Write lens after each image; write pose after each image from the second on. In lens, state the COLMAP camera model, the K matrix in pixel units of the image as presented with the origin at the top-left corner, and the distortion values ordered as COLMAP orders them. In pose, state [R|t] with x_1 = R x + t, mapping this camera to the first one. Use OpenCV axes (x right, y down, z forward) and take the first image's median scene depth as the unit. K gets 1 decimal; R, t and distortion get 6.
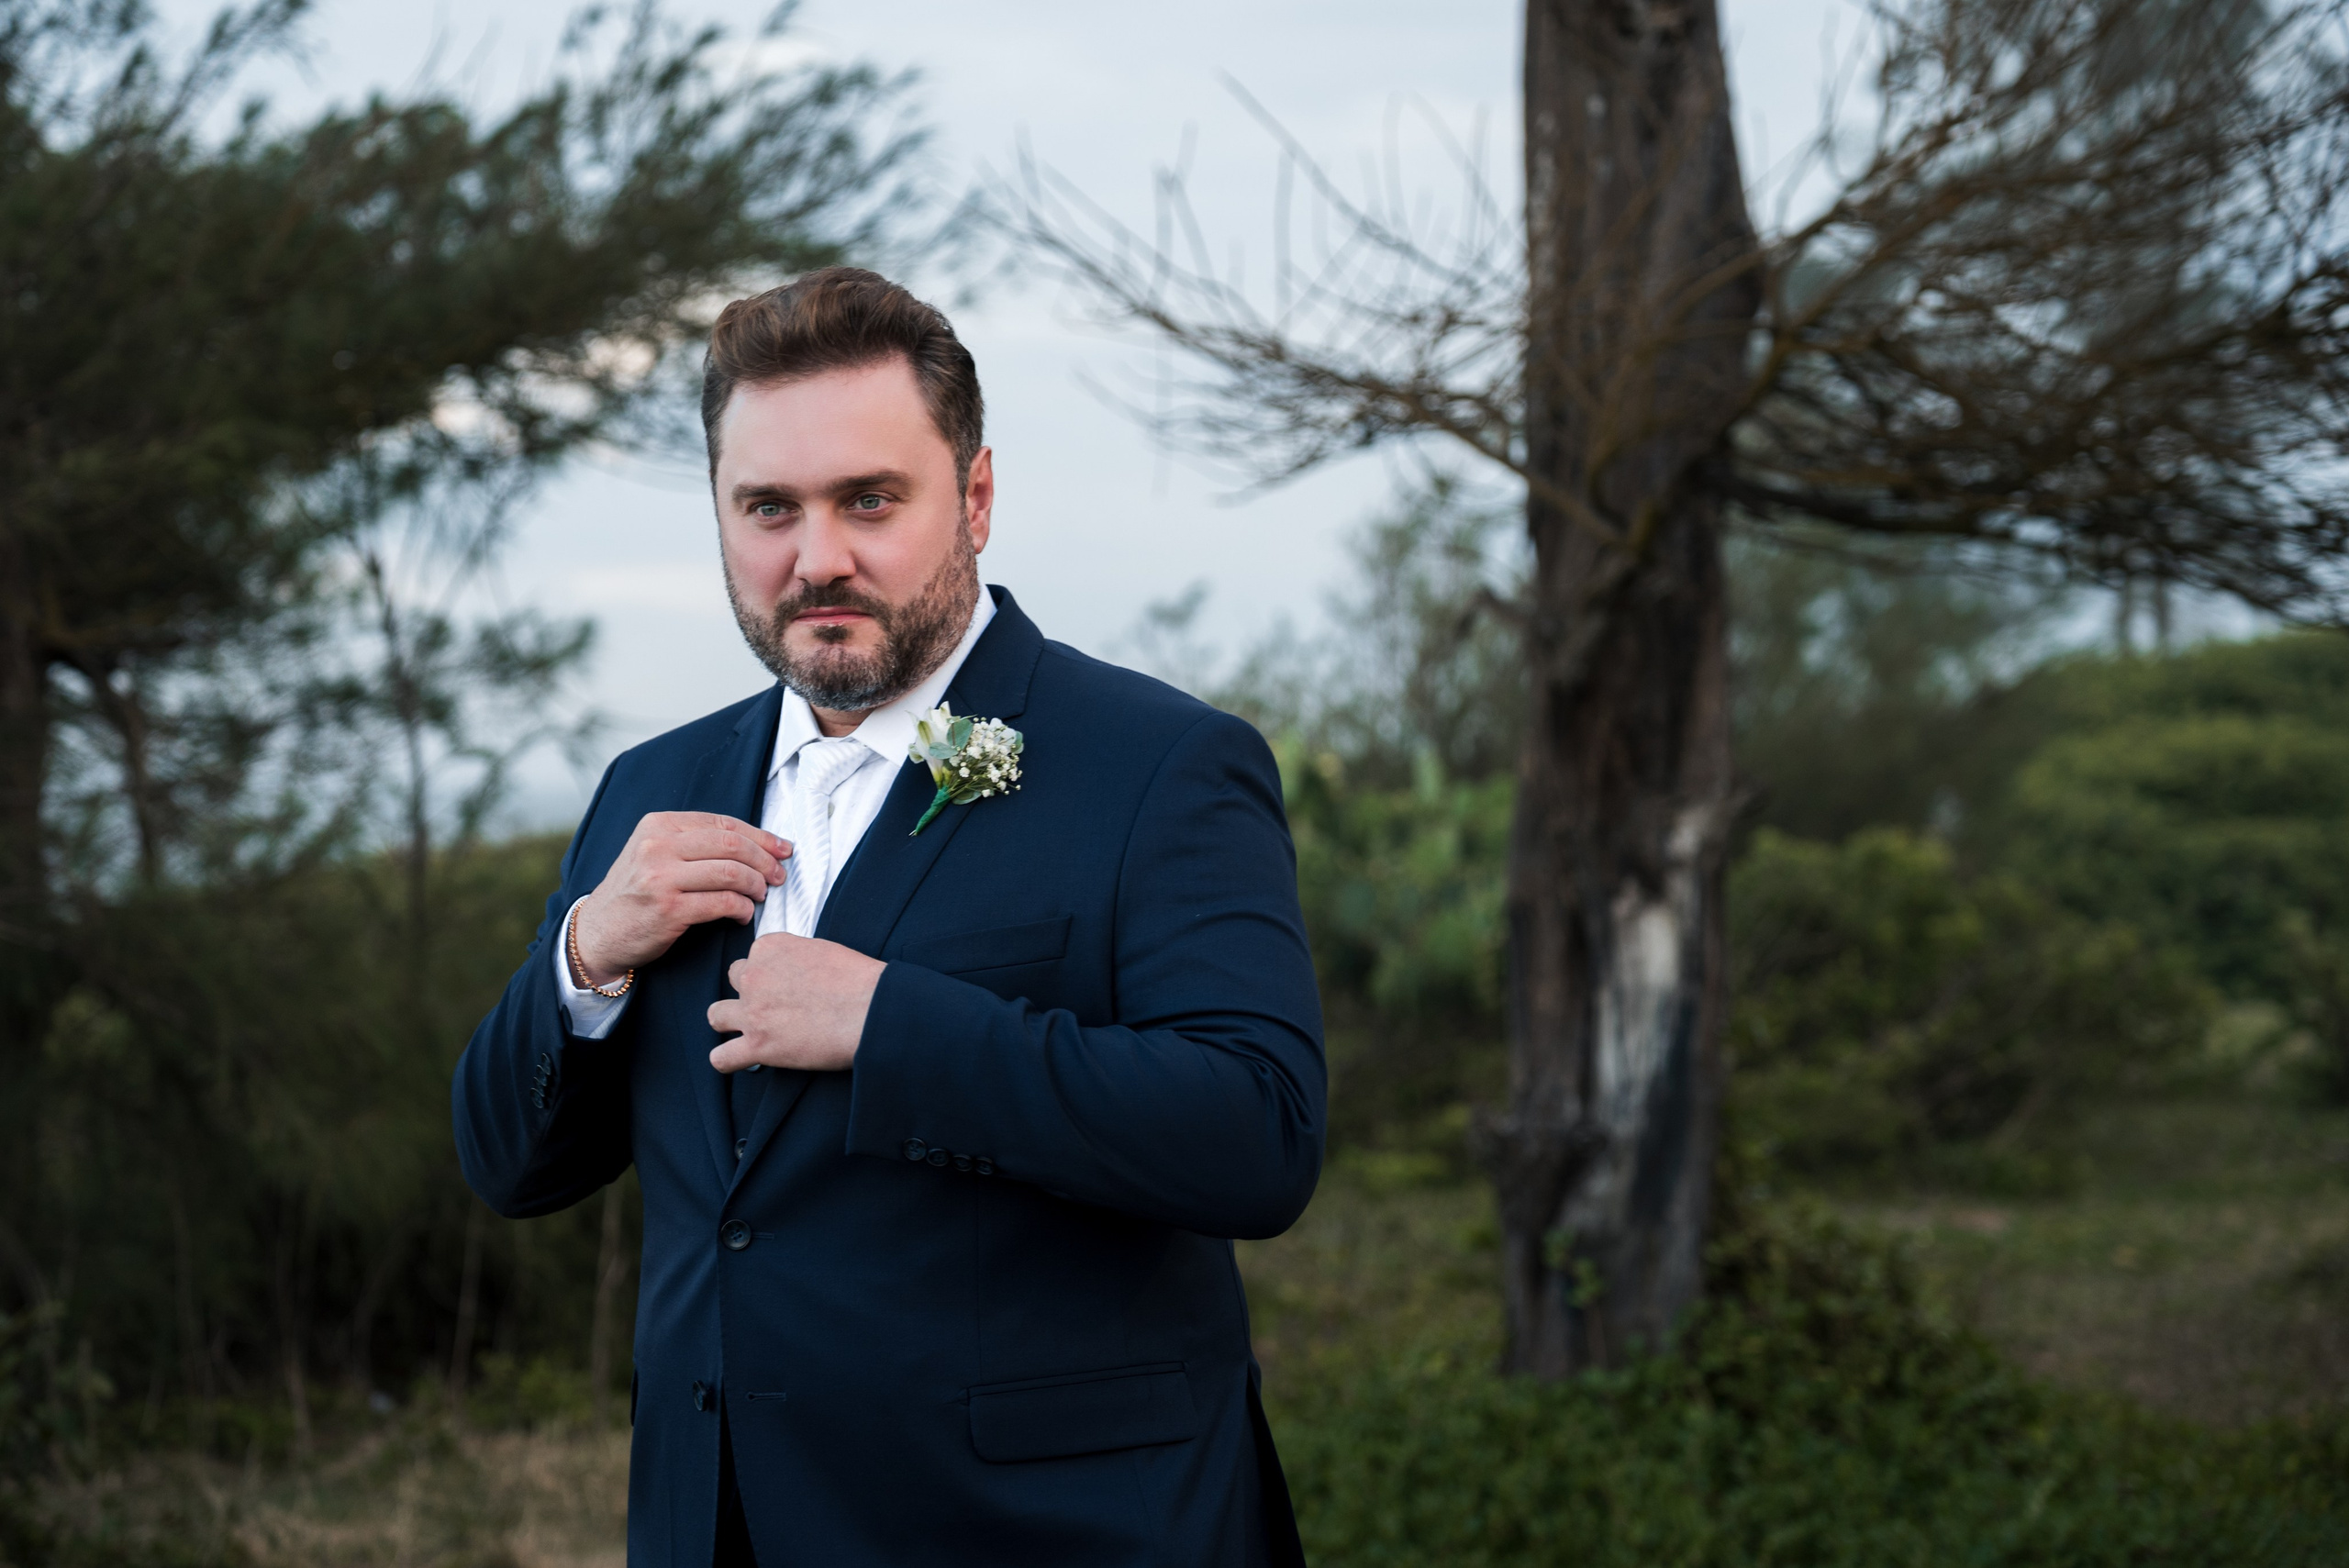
lens RADIAL K [[4389.3, 0, 1103.2], [0, 4389.3, 830.8], [0, 0, 1]] dist [0.076625, 0.000000]
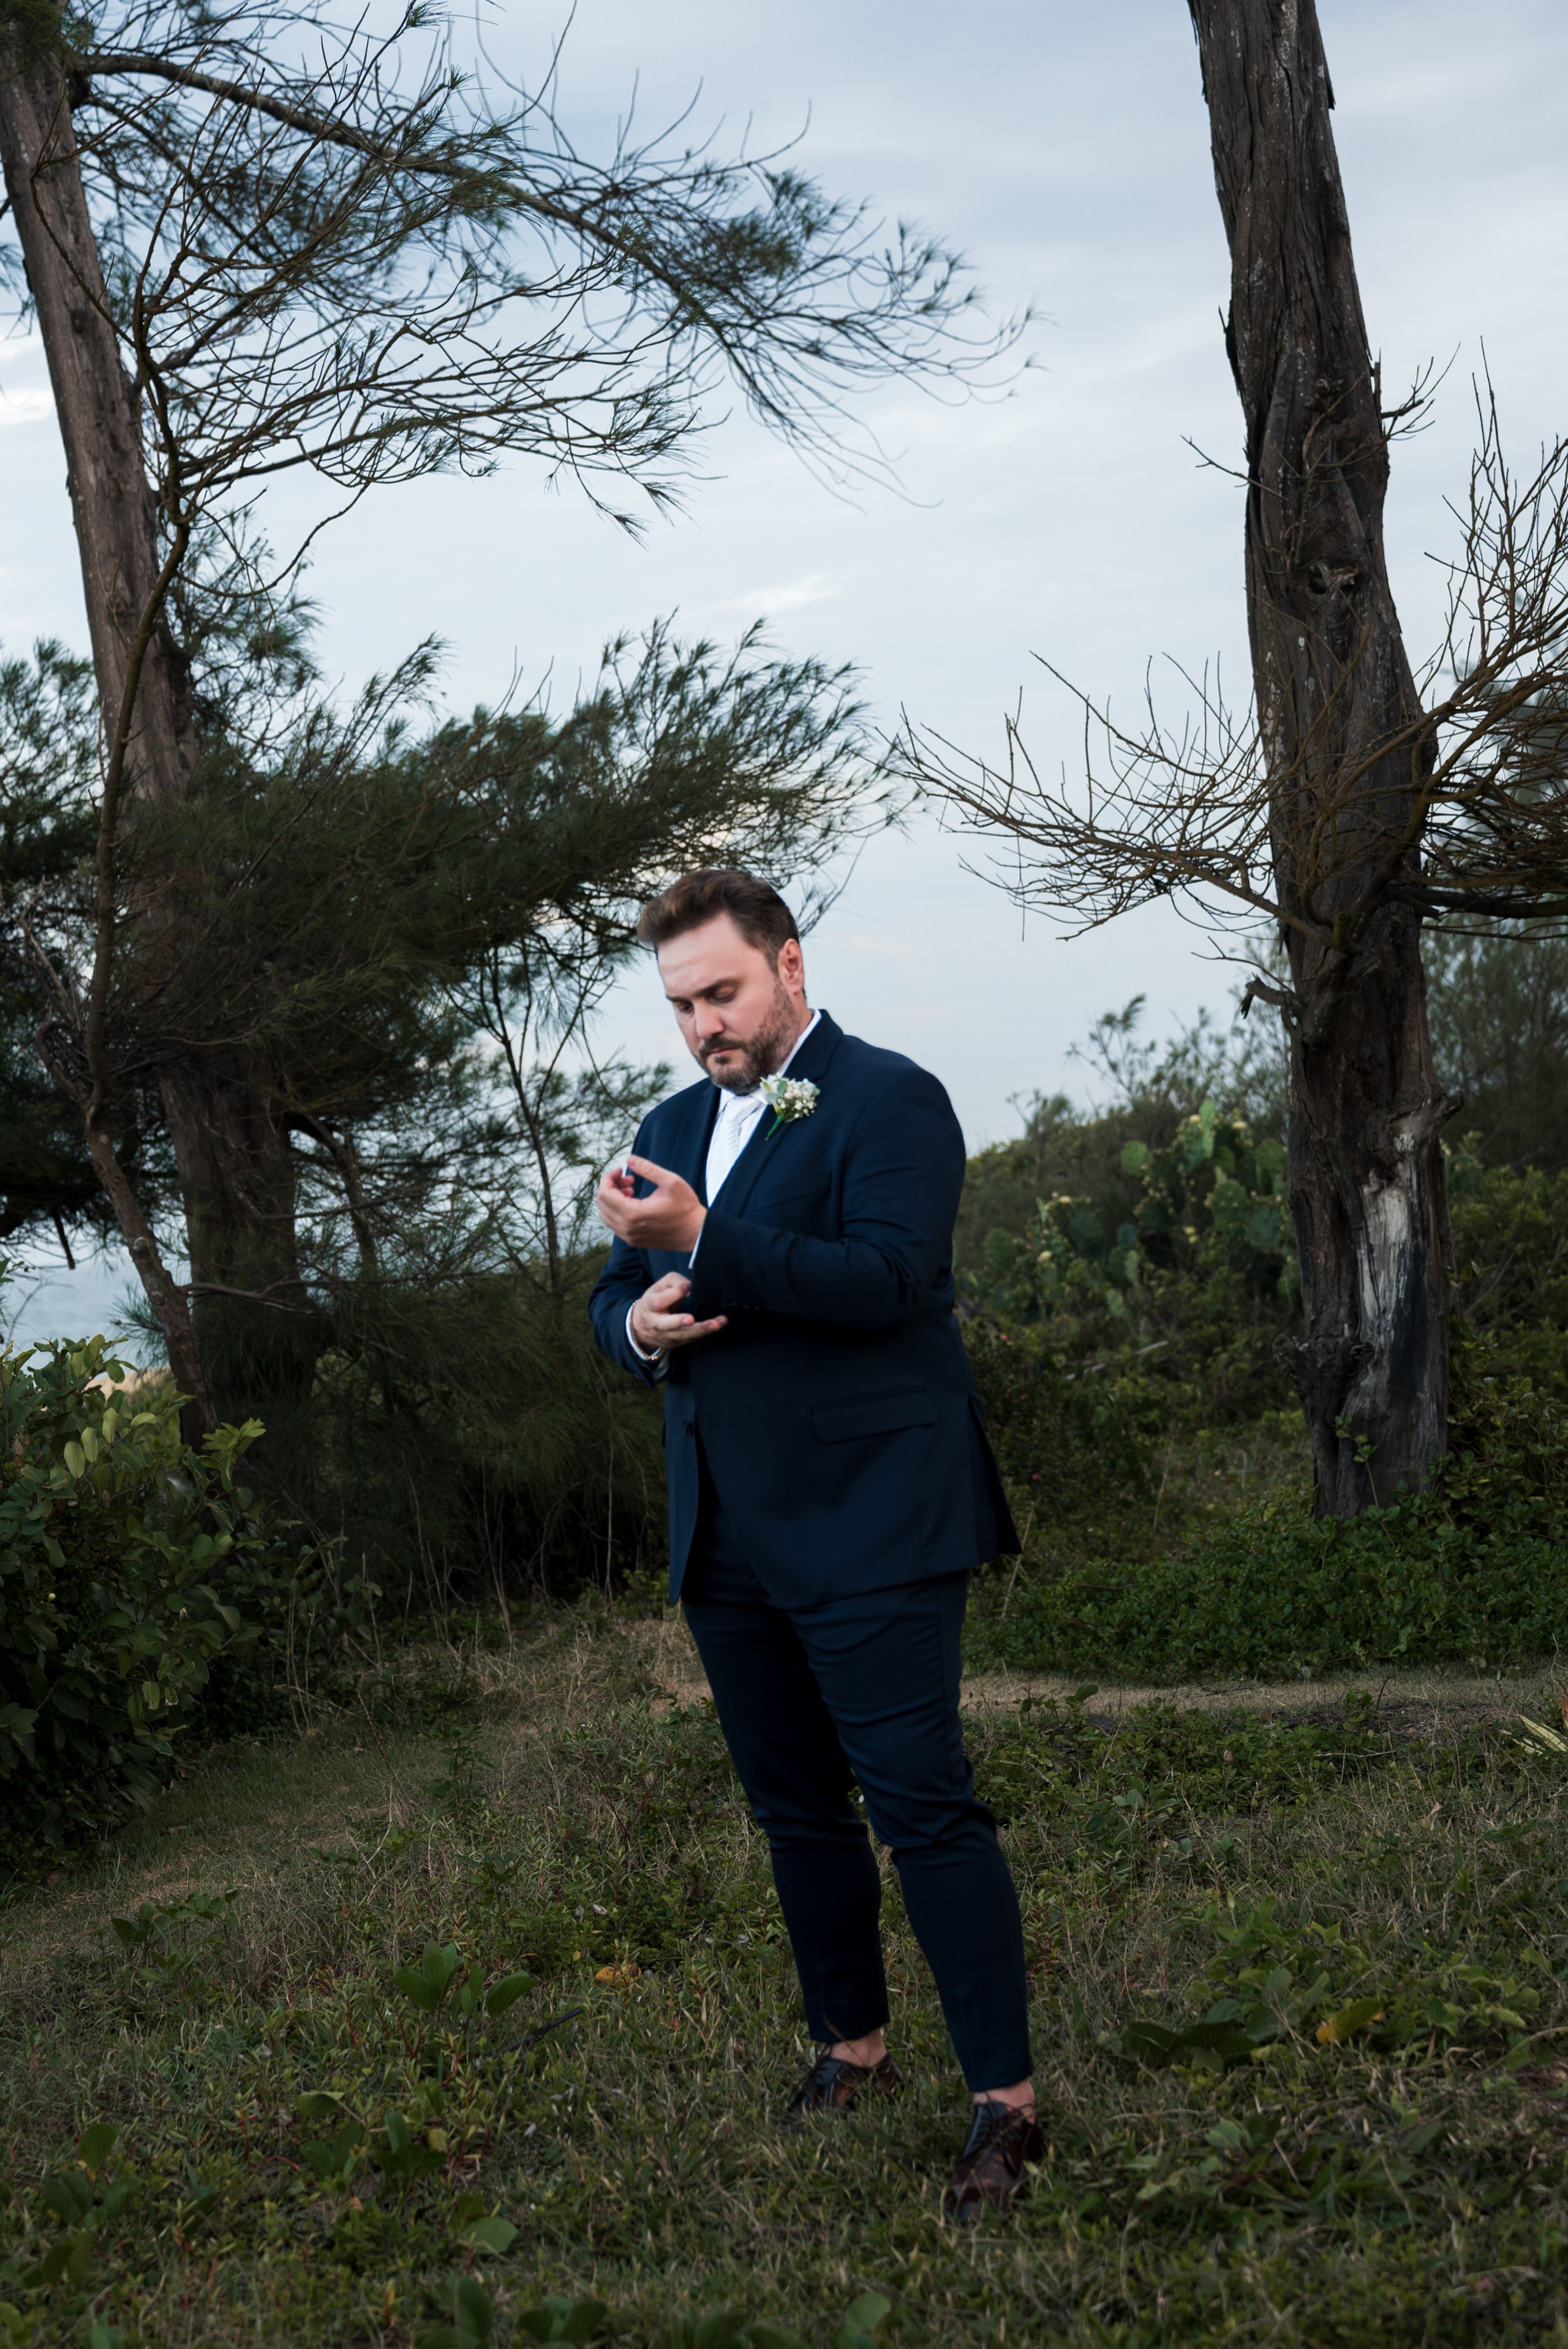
lens RADIAL K [[3497.6, 0, 761.6], [0, 3497.6, 1171.3], [0, 0, 1]] dist [0.056327, 0.000000]
pose [[0.990990, -0.092974, -0.096408, 0.031369], [0.091793, 0.995639, -0.016627, 0.012059], [0.097534, 0.007628, 0.995203, -0.169616]]
